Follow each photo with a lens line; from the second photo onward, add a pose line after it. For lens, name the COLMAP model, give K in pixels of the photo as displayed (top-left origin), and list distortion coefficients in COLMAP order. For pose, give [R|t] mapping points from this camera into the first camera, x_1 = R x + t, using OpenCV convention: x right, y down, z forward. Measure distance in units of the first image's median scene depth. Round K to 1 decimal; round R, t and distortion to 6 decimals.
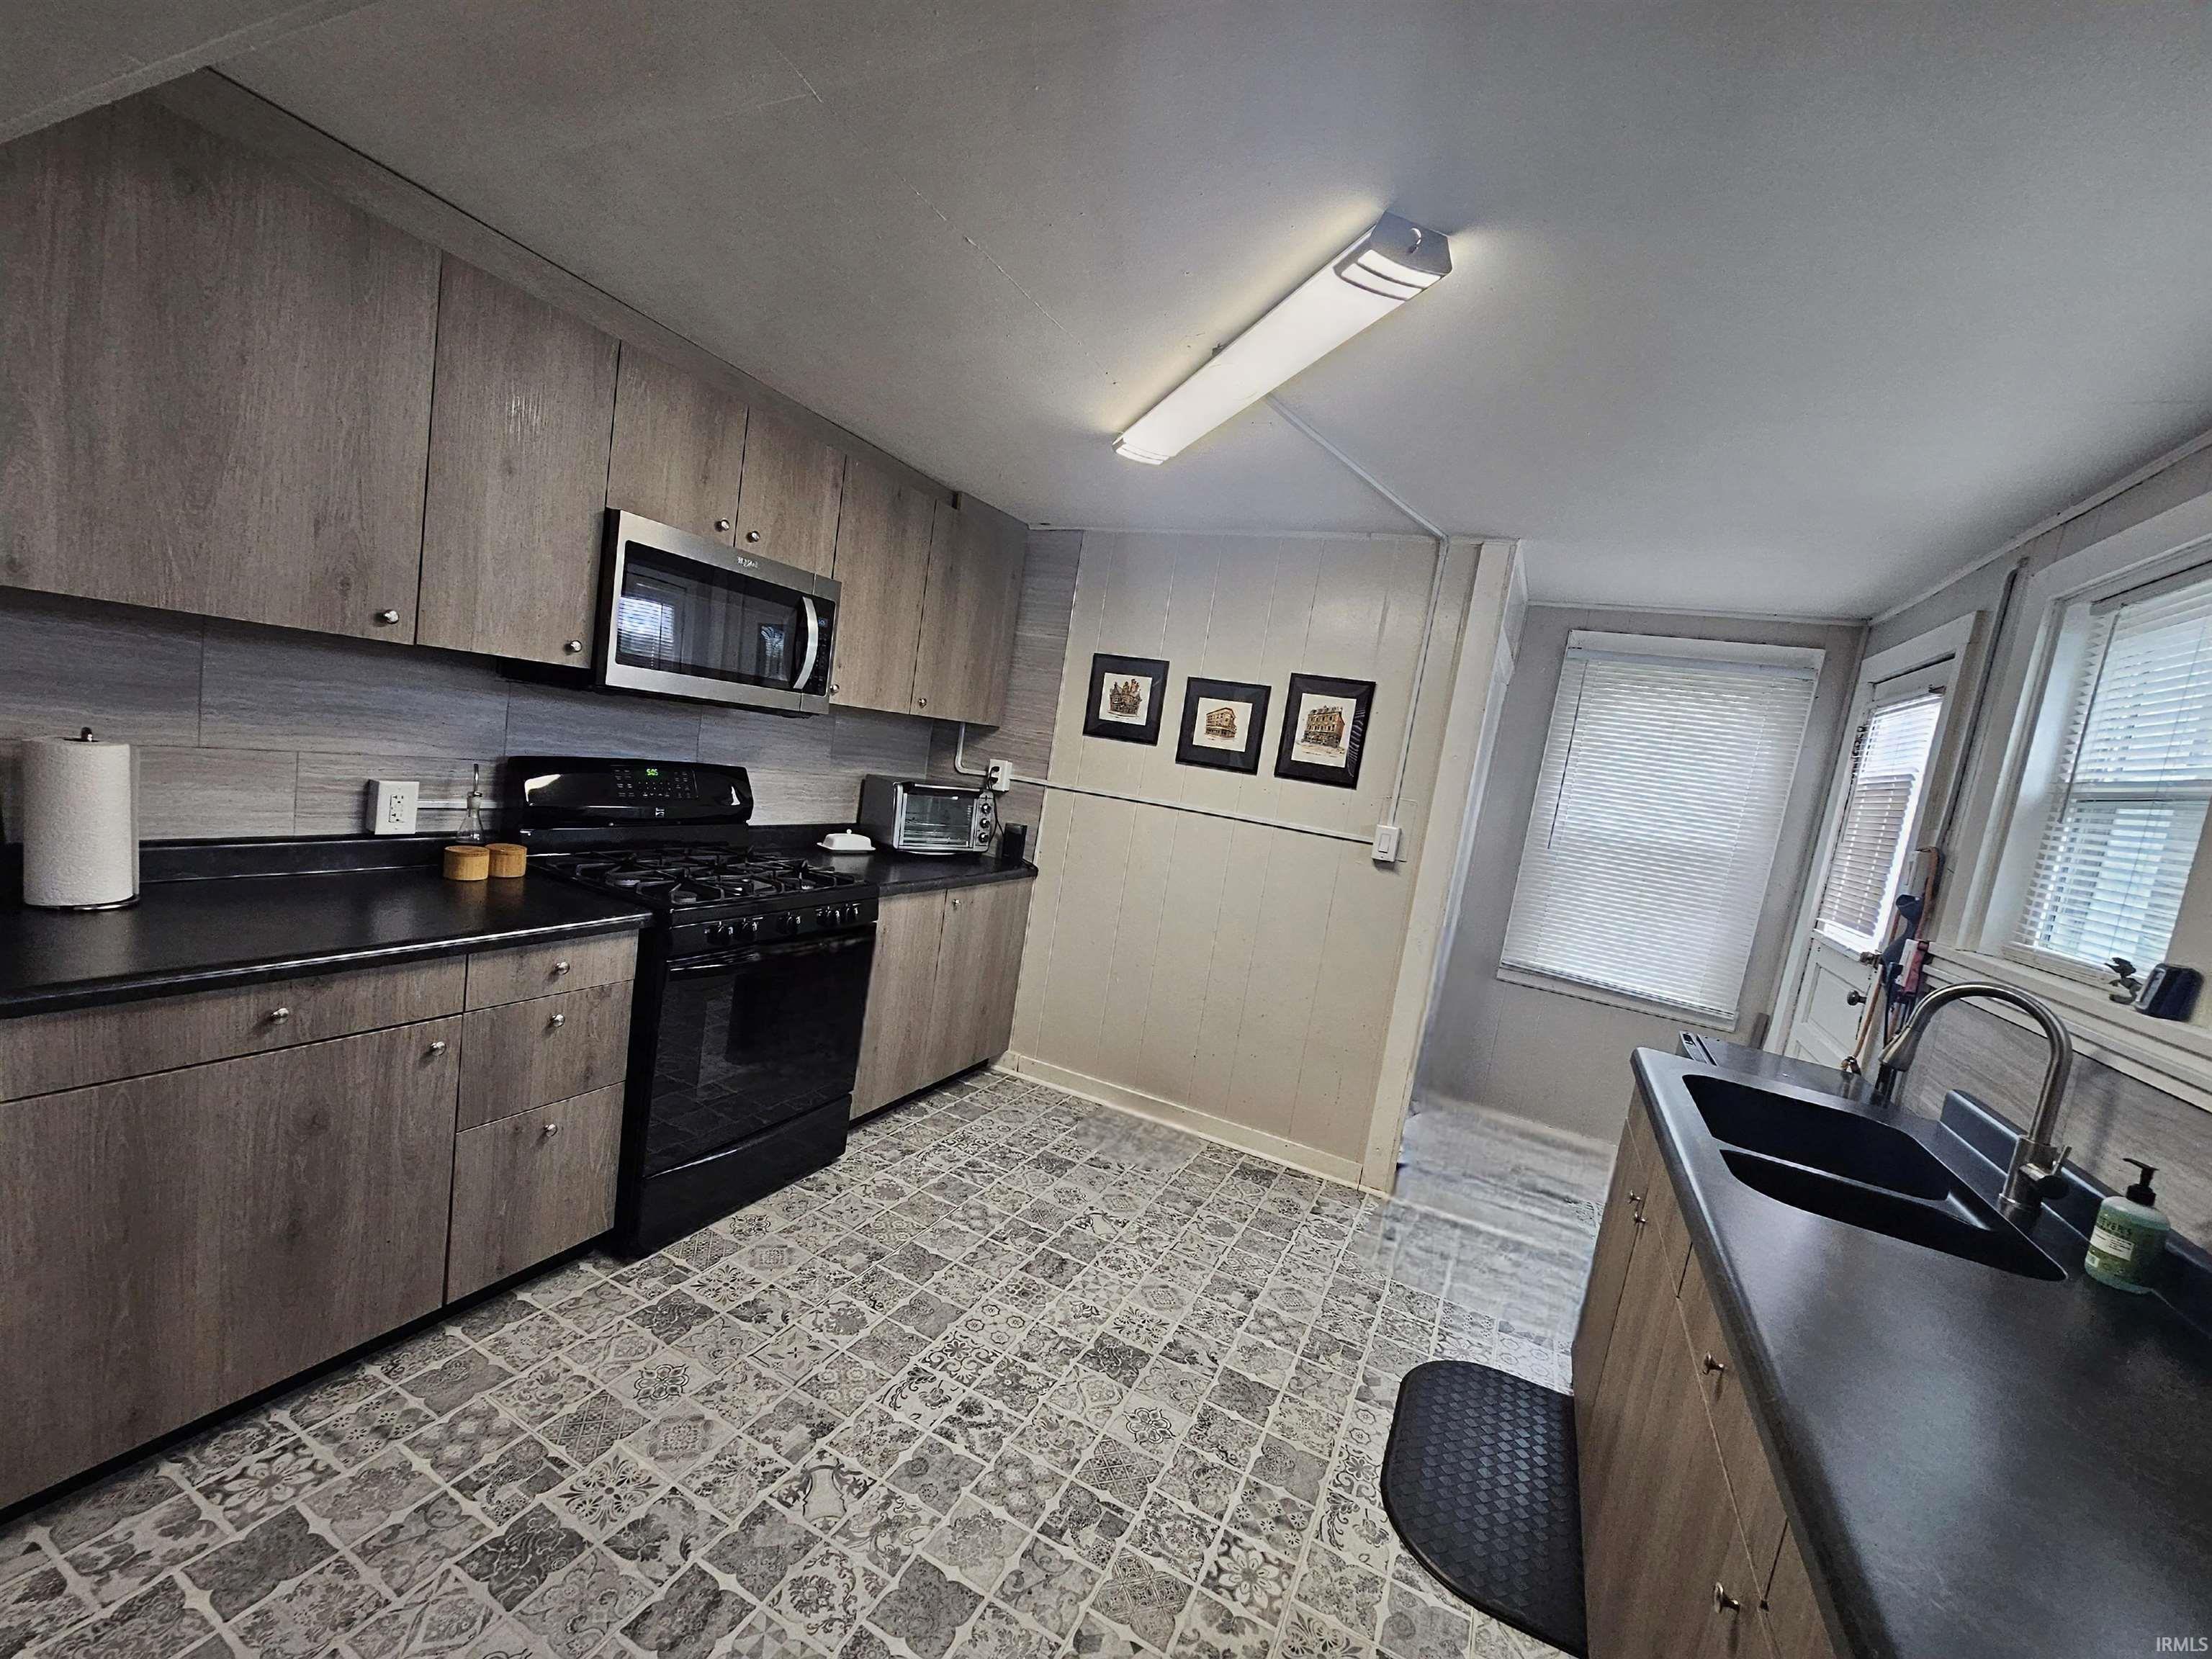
lens RADIAL K [[906.9, 0, 1105.2], [0, 906.9, 834.6], [0, 0, 1]] dist [-0.002216, 0.000506]
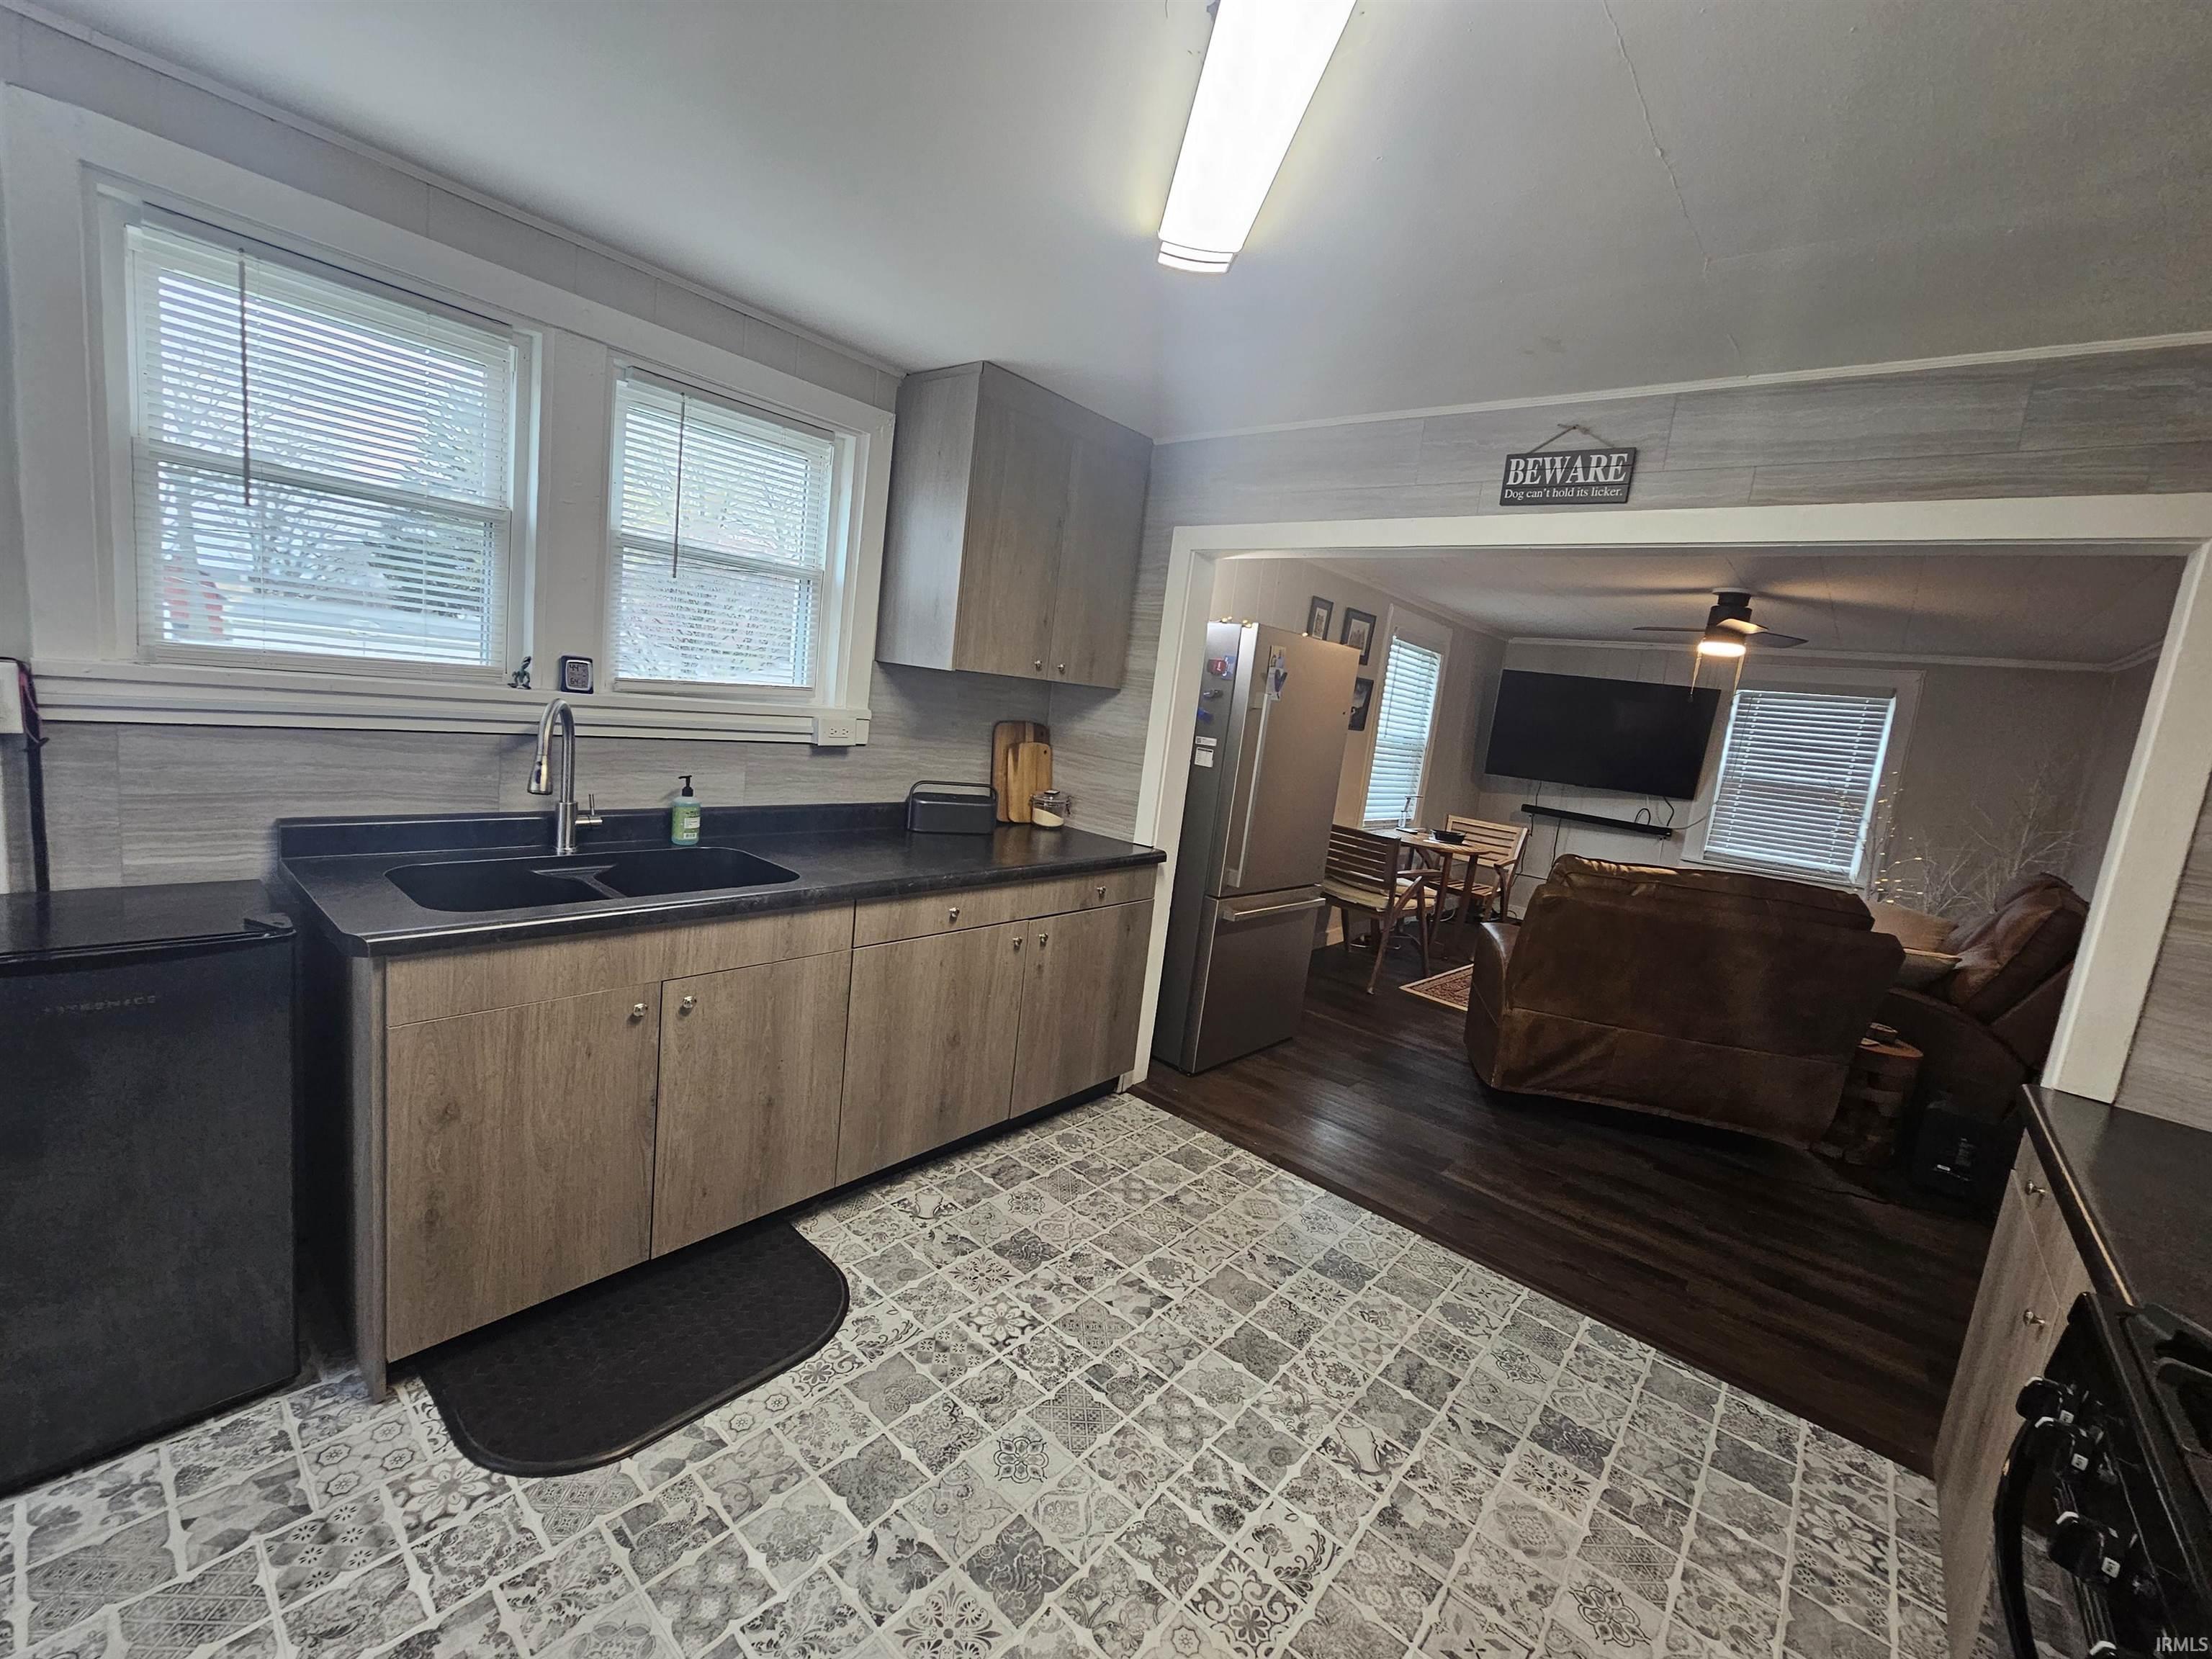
lens RADIAL K [[906.9, 0, 1112.4], [0, 906.9, 812.3], [0, 0, 1]] dist [-0.002216, 0.000506]
pose [[-0.931880, -0.295948, 0.209796, -0.031125], [-0.234657, 0.932798, 0.273539, -0.174134], [-0.276651, 0.205675, -0.938702, 1.647020]]
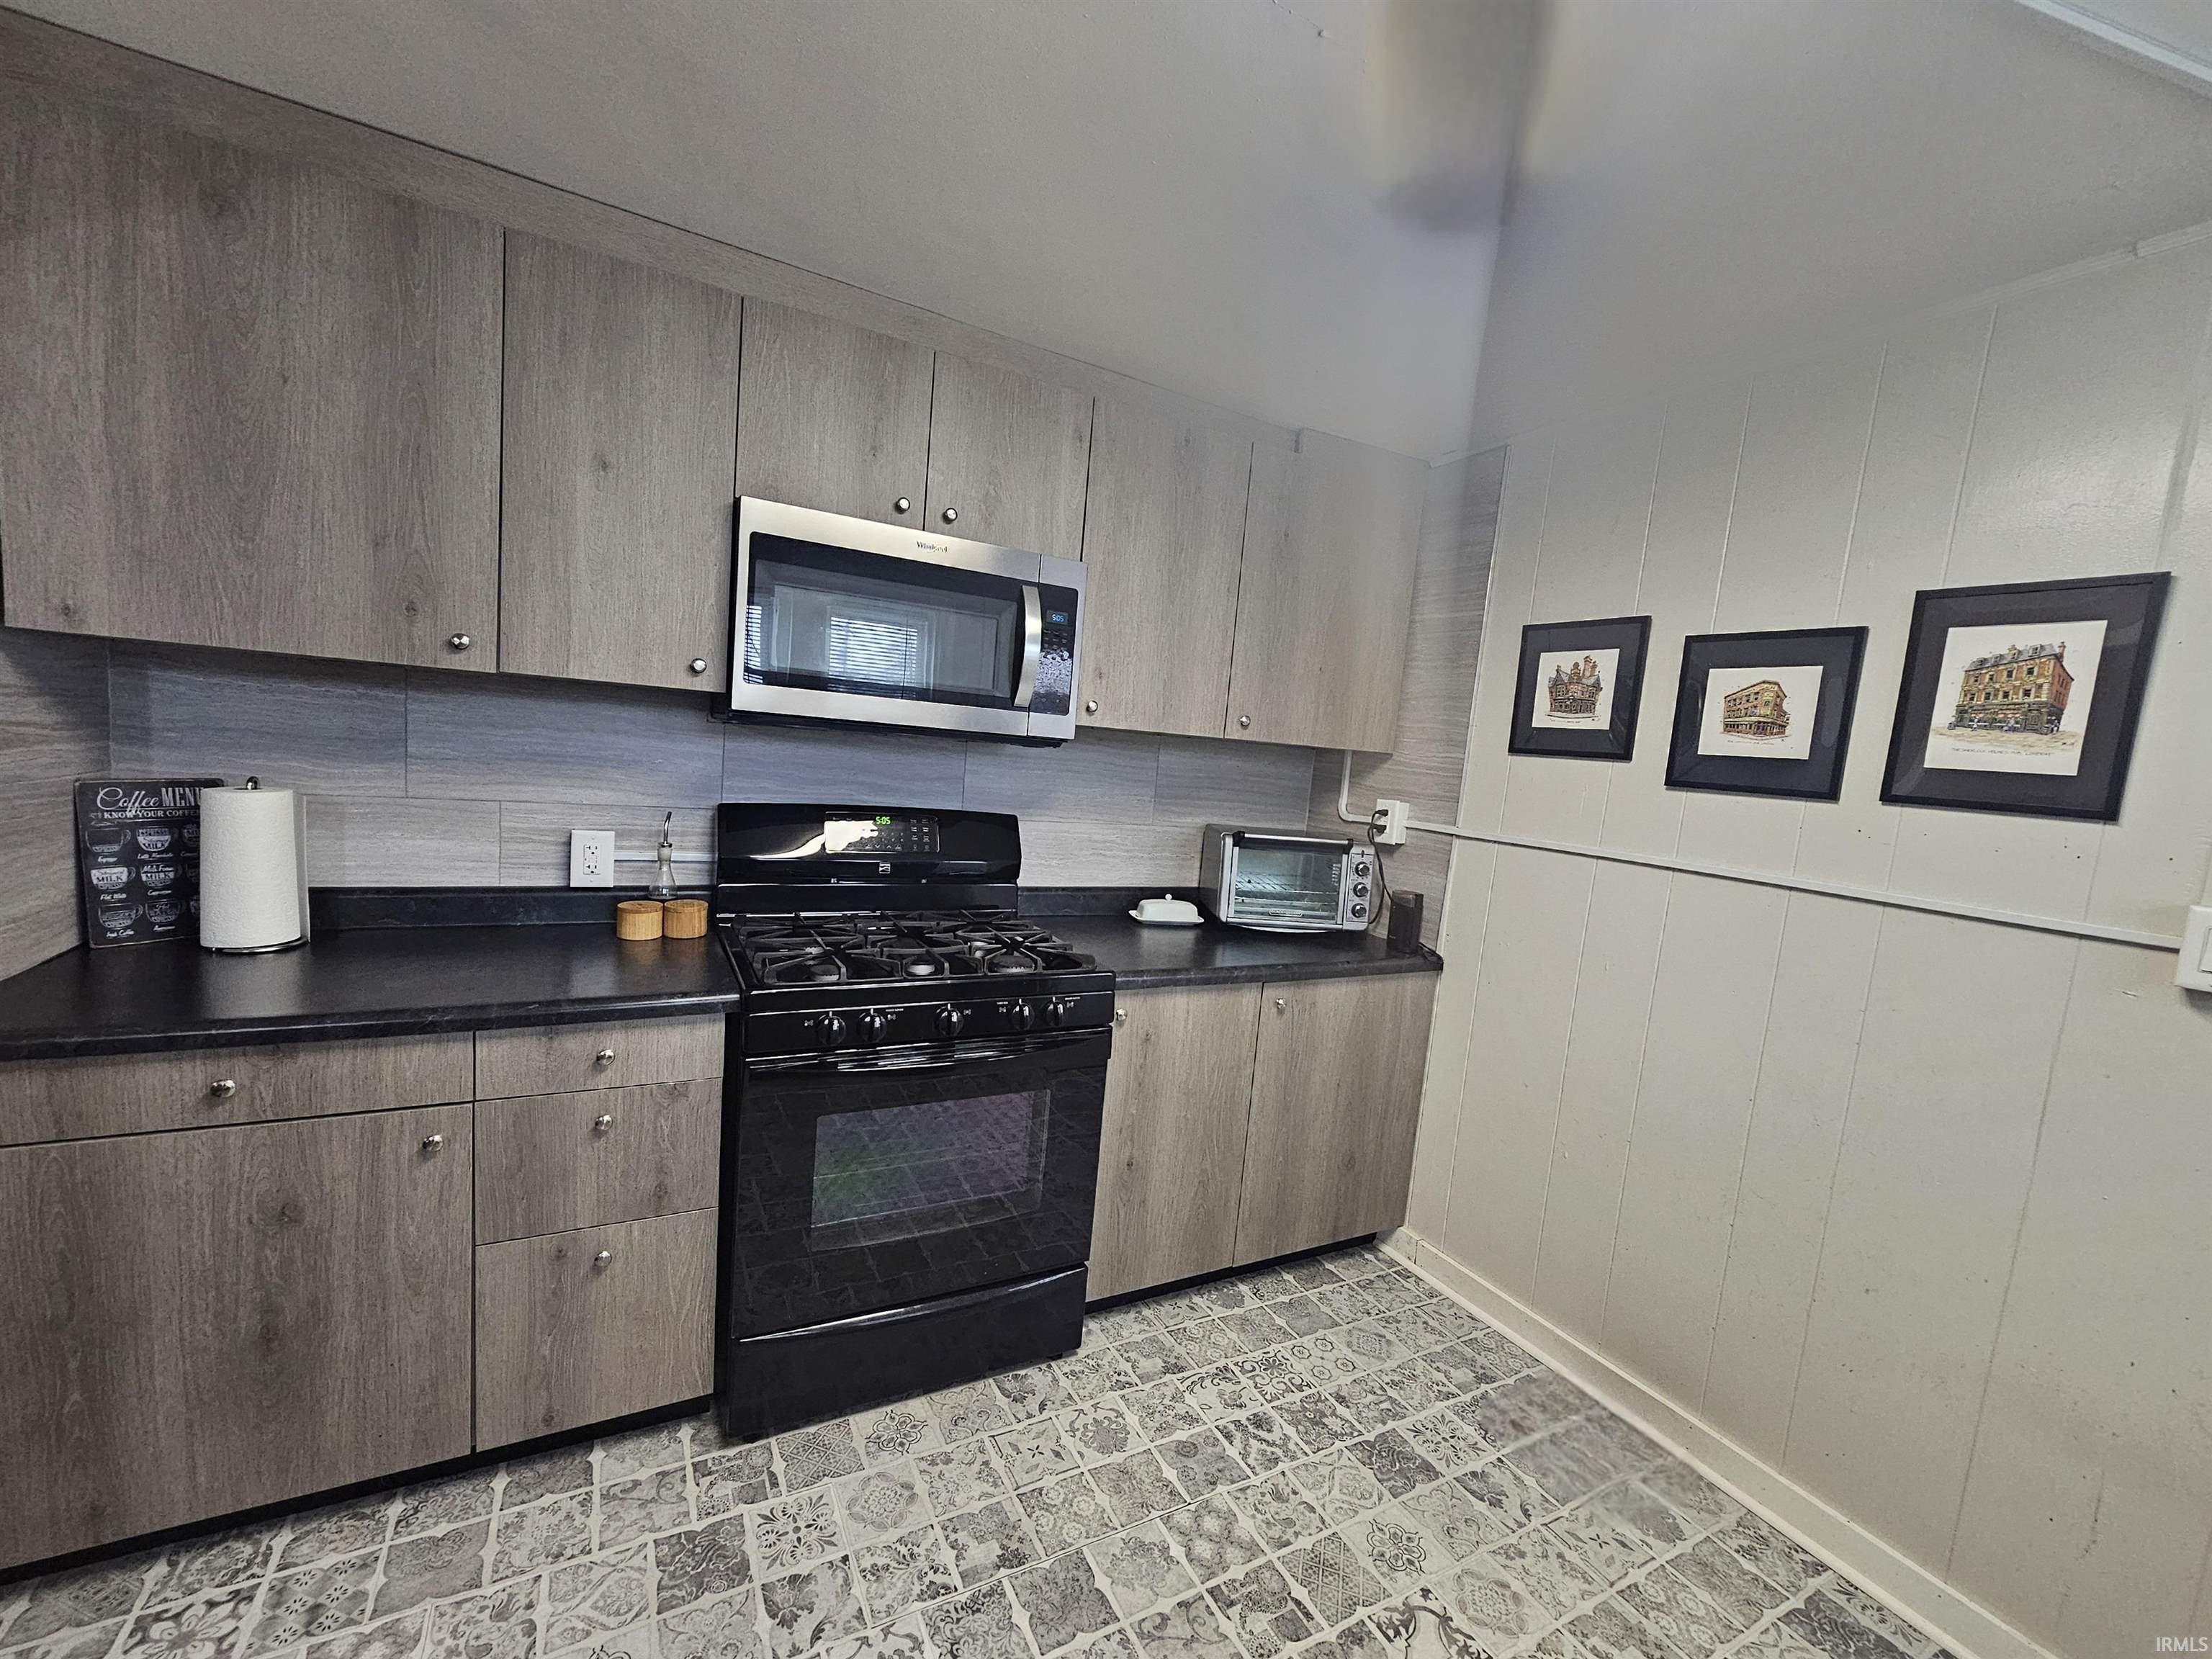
lens RADIAL K [[906.9, 0, 1111.2], [0, 906.9, 837.2], [0, 0, 1]] dist [-0.002216, 0.000506]
pose [[0.809652, -0.017595, -0.586647, 0.224297], [-0.025358, 0.997568, -0.064917, -0.004614], [0.586363, 0.067436, 0.807237, 0.583622]]
